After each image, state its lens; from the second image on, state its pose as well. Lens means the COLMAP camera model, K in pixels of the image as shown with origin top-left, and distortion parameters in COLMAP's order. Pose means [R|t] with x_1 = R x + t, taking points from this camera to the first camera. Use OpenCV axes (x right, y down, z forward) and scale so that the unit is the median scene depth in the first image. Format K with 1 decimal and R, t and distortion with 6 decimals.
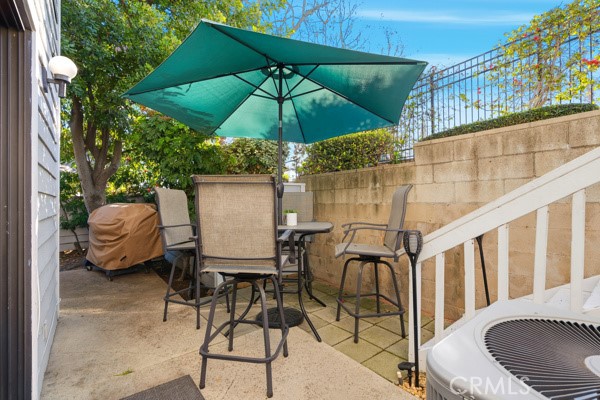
lens RADIAL K [[274.0, 0, 300.0], [0, 274.0, 200.0], [0, 0, 1]] dist [-0.002083, 0.000672]
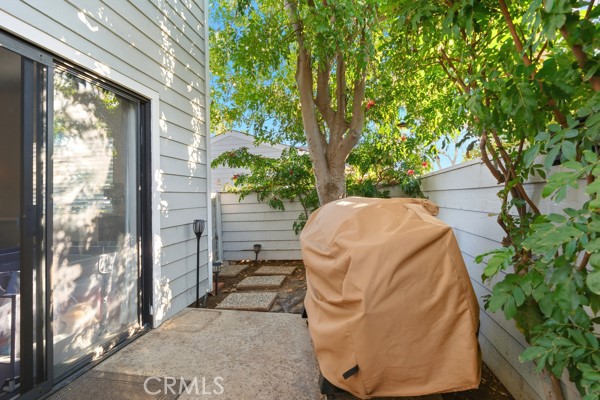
lens RADIAL K [[274.0, 0, 300.0], [0, 274.0, 200.0], [0, 0, 1]] dist [-0.002083, 0.000672]
pose [[0.647472, 0.000888, -0.762088, -0.289147], [0.021711, 0.999572, 0.019610, 0.004149], [0.761780, -0.029242, 0.647176, 0.496497]]
